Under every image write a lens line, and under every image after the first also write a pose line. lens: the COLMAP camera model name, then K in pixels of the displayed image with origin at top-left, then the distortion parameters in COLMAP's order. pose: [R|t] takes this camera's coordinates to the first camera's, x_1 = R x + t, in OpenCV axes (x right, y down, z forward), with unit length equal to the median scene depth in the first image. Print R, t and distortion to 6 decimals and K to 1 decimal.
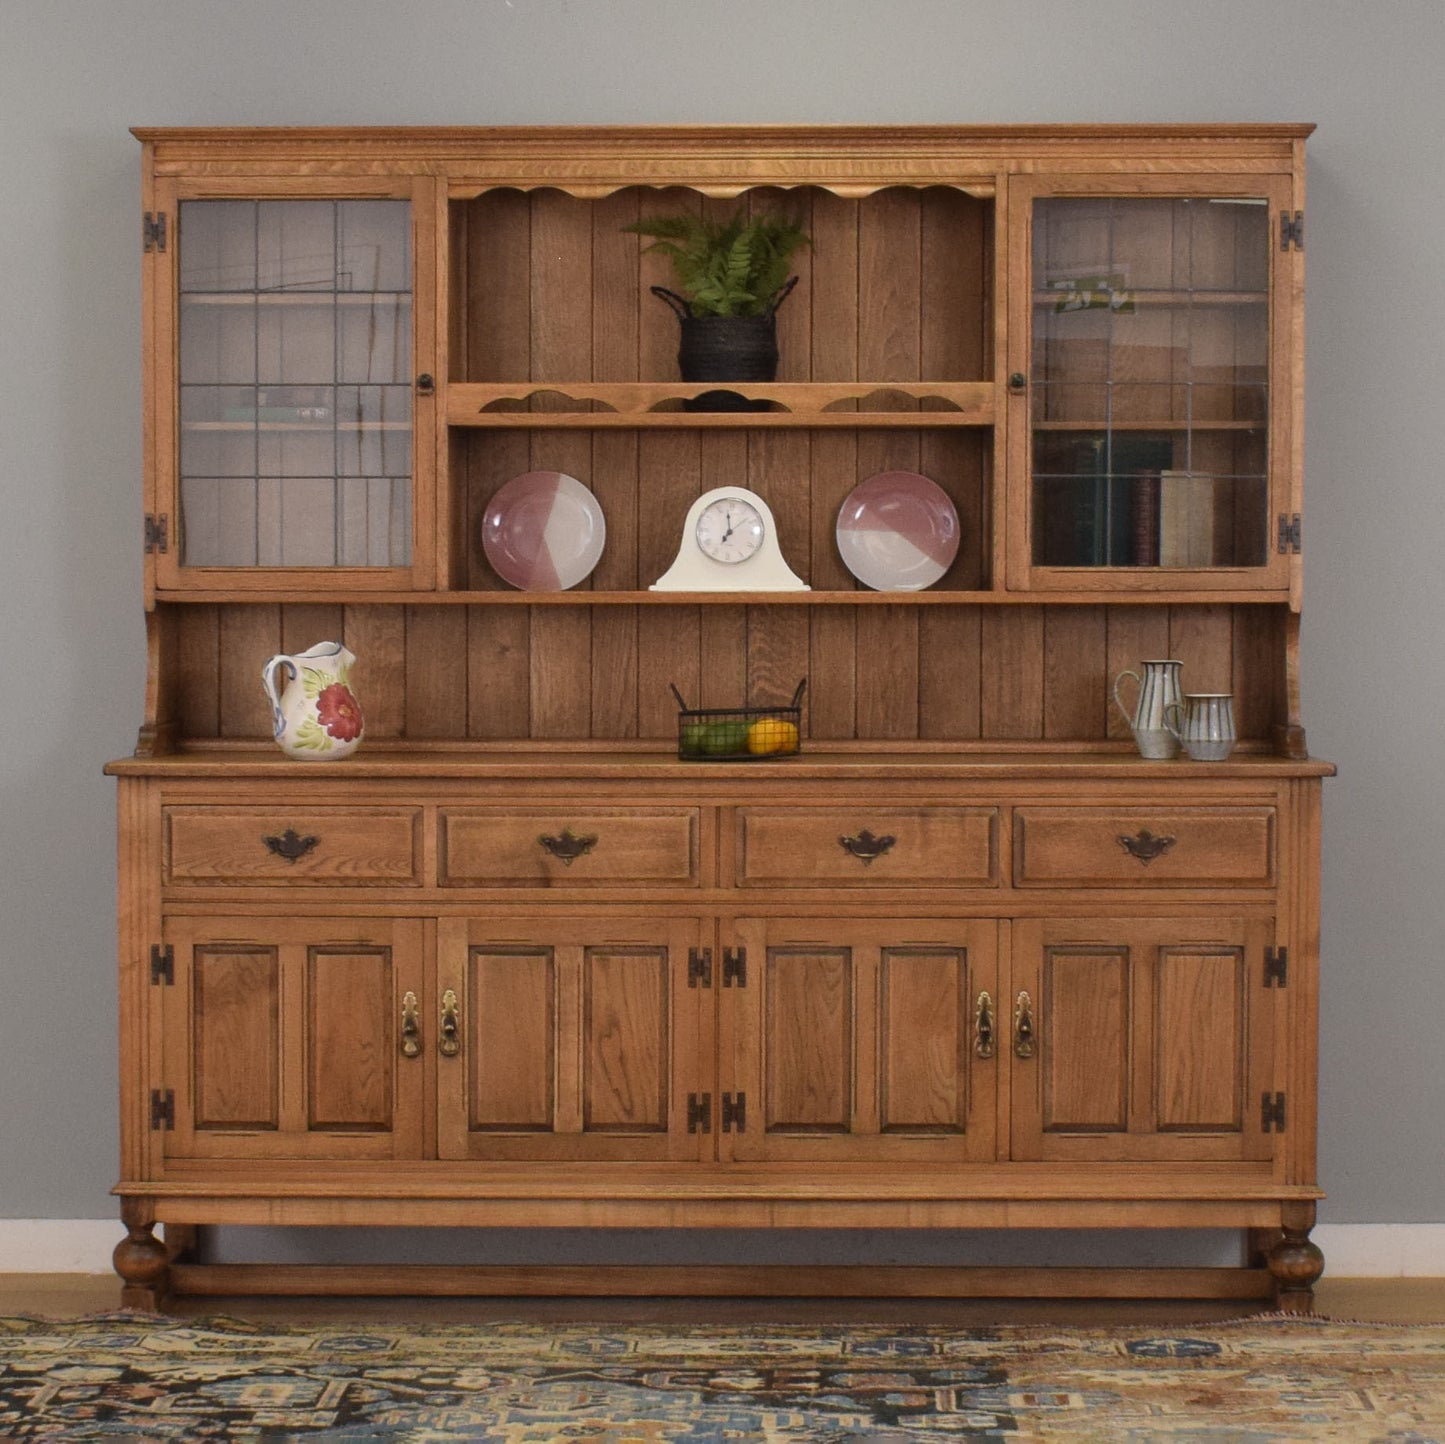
lens RADIAL K [[3695.4, 0, 734.9], [0, 3695.4, 797.2], [0, 0, 1]] dist [-0.095346, 0.000000]
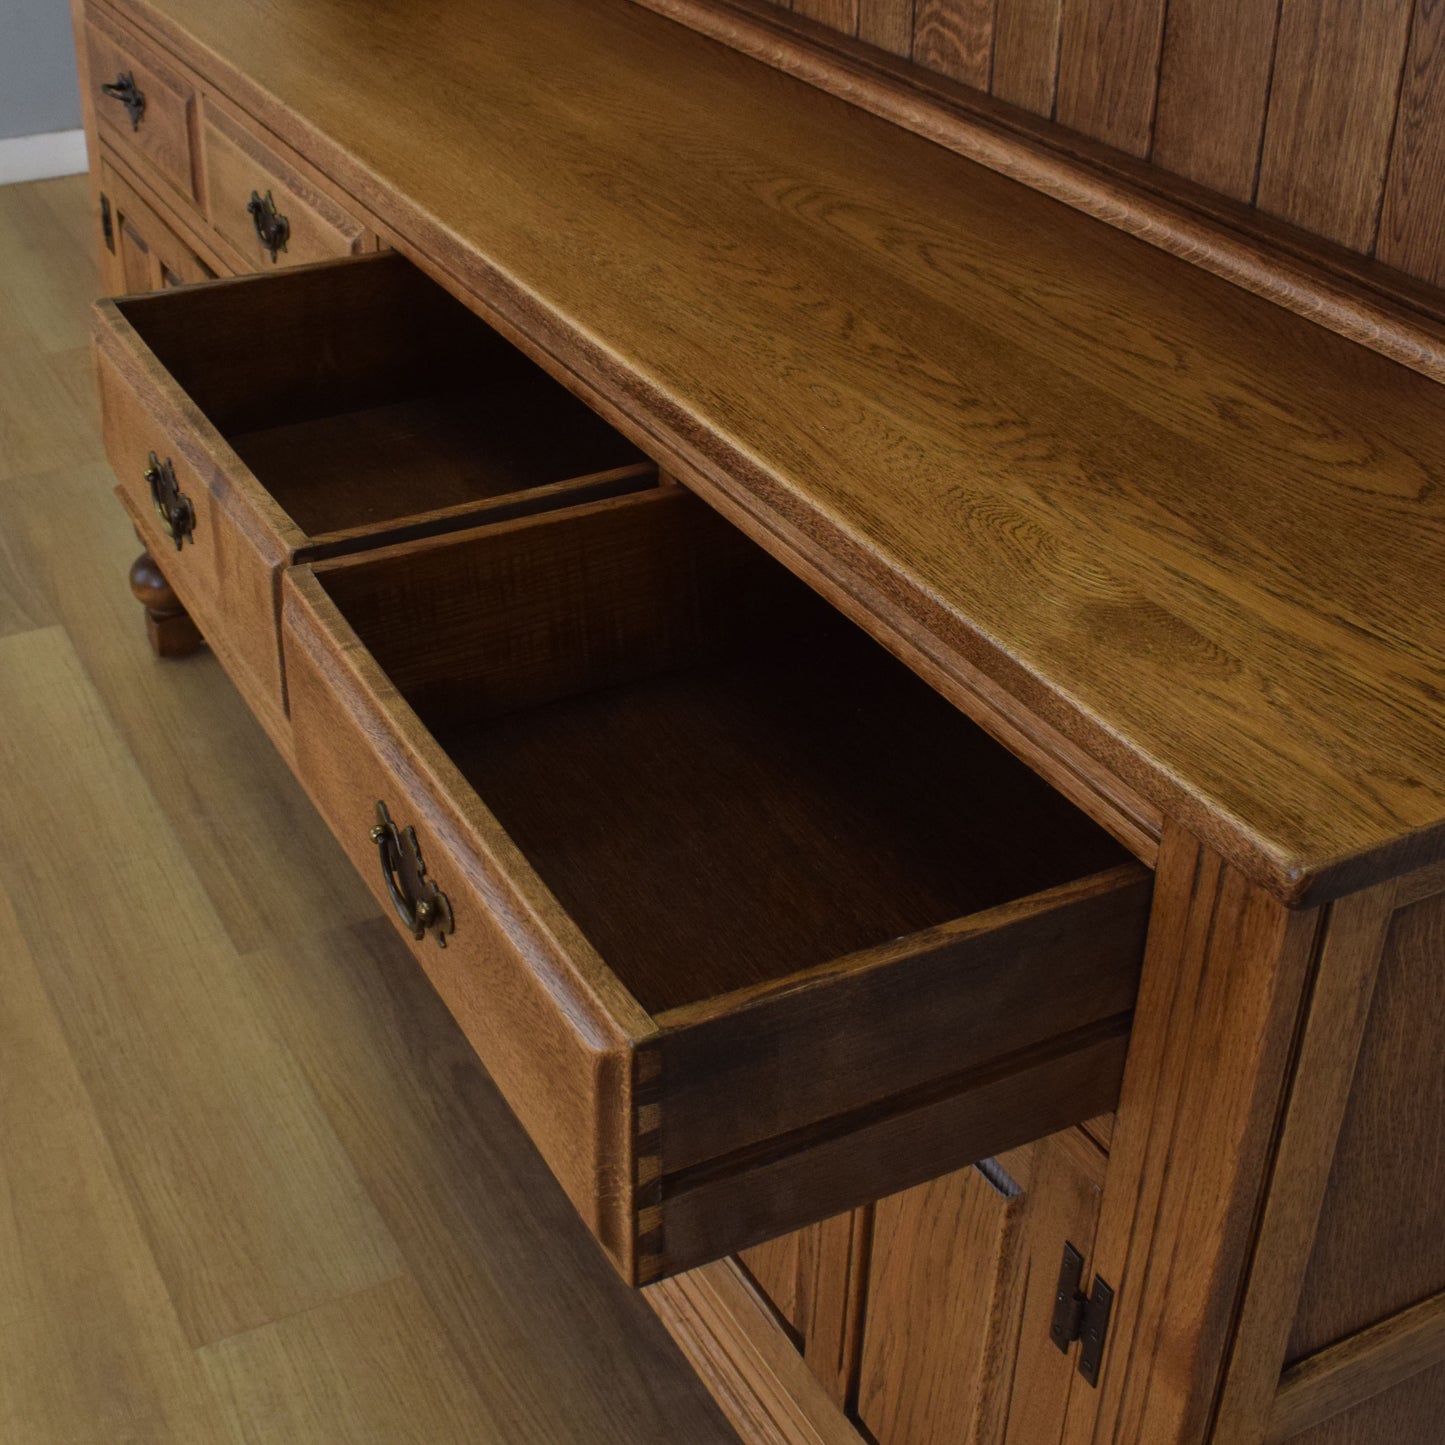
lens RADIAL K [[2079.4, 0, 707.1], [0, 2079.4, 717.4], [0, 0, 1]] dist [-0.098985, 0.000000]
pose [[0.499018, 0.462800, -0.732664, 0.229938], [-0.063164, 0.862631, 0.501875, -0.077129], [0.864287, -0.204167, 0.459701, 0.899748]]
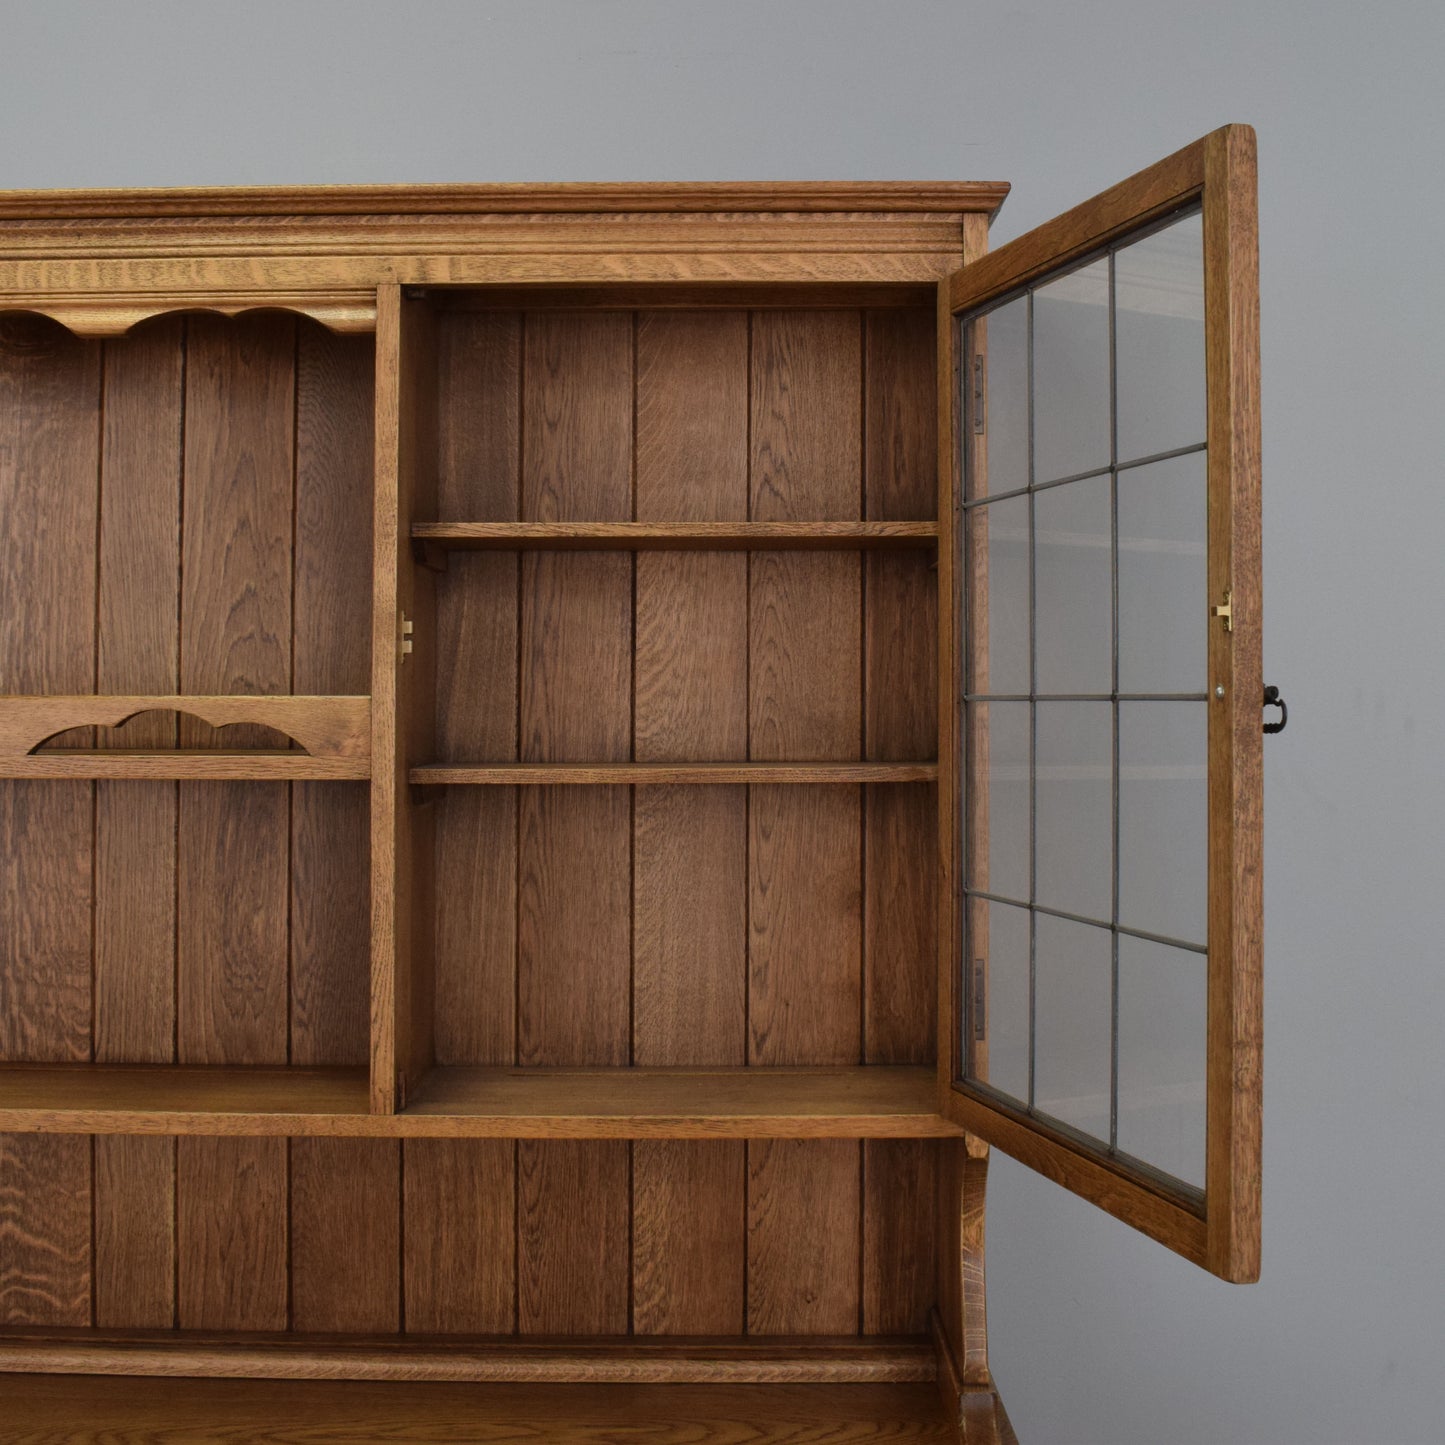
lens RADIAL K [[1905.4, 0, 727.8], [0, 1905.4, 626.0], [0, 0, 1]] dist [-0.090866, 0.000000]
pose [[0.999783, 0.000824, 0.020833, 0.115898], [0.001206, 0.995260, -0.097244, -0.098959], [-0.020815, 0.097248, 0.995043, 0.758792]]
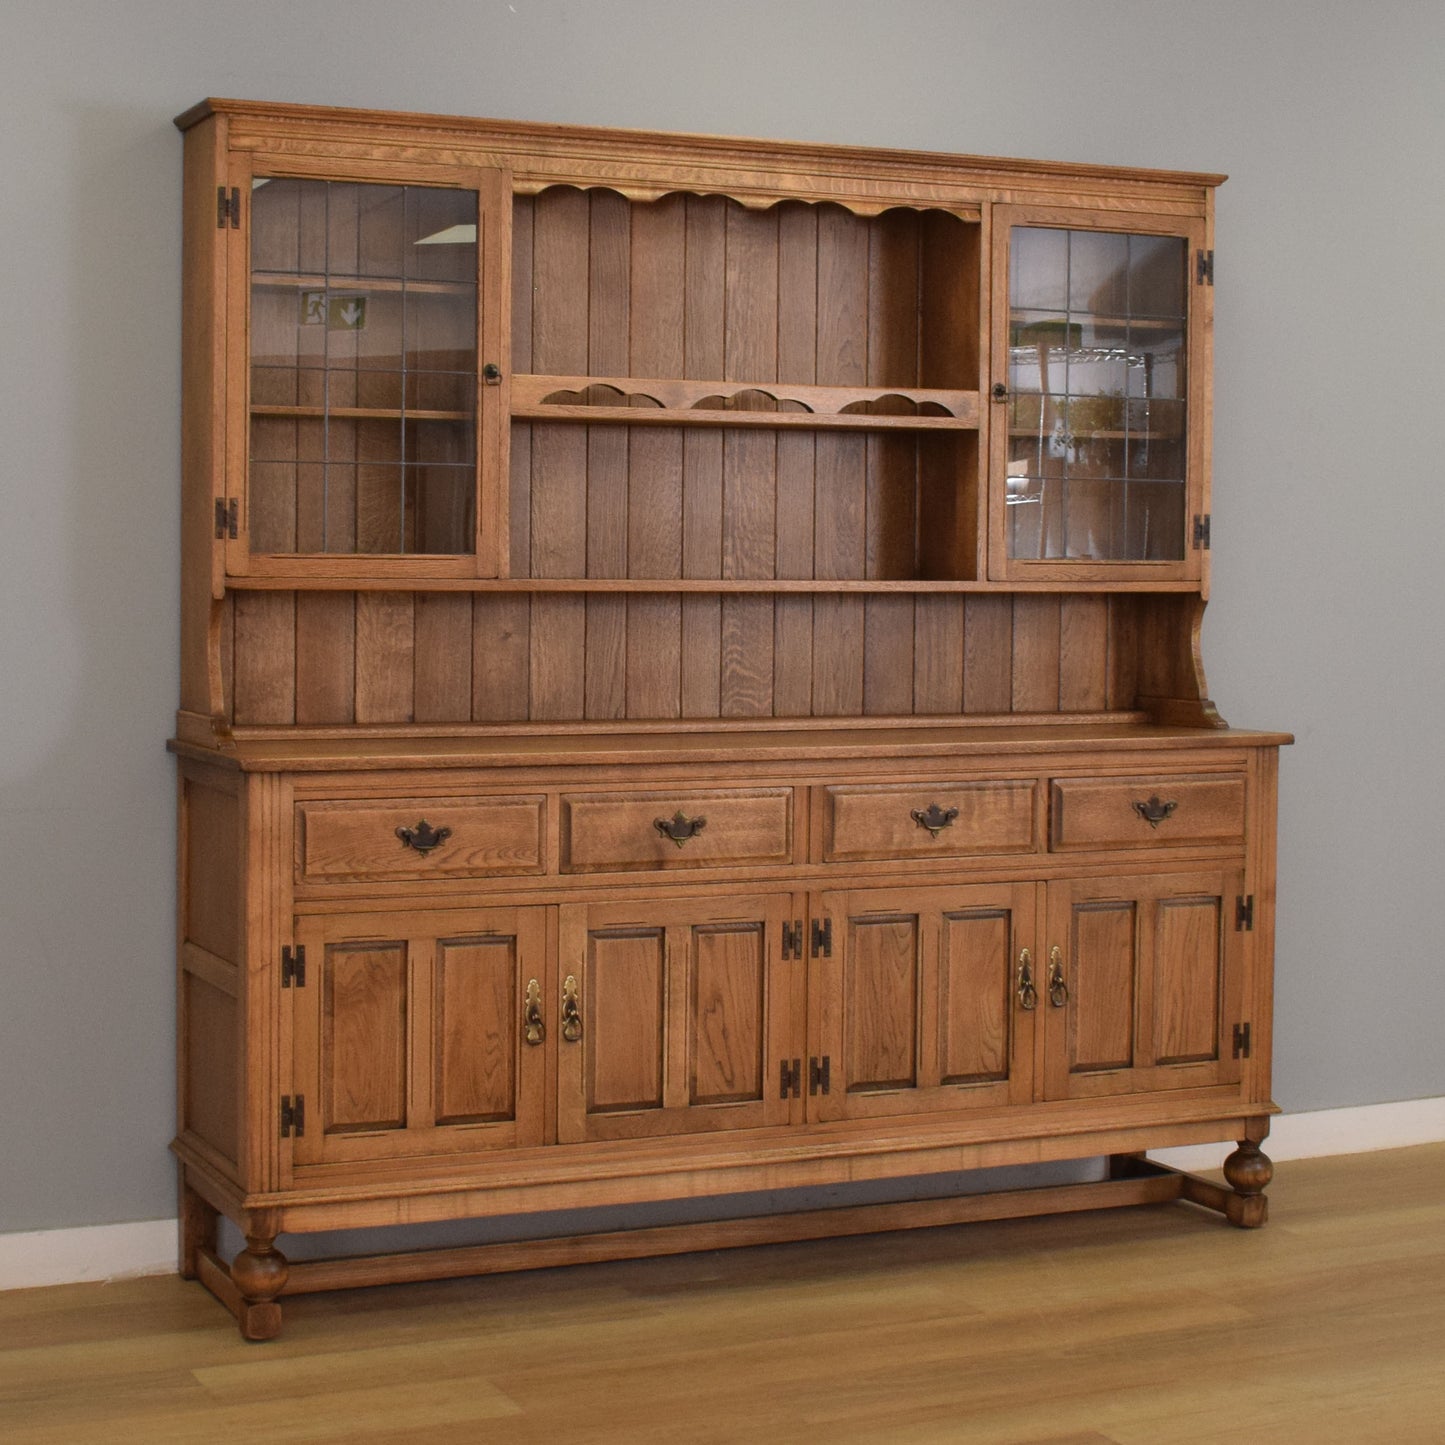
lens RADIAL K [[2791.8, 0, 693.3], [0, 2791.8, 676.4], [0, 0, 1]] dist [-0.084728, 0.000000]
pose [[0.900821, -0.011527, 0.434037, -0.375859], [0.017980, 0.999780, -0.010764, -0.020577], [-0.433817, 0.017501, 0.900831, 0.297453]]
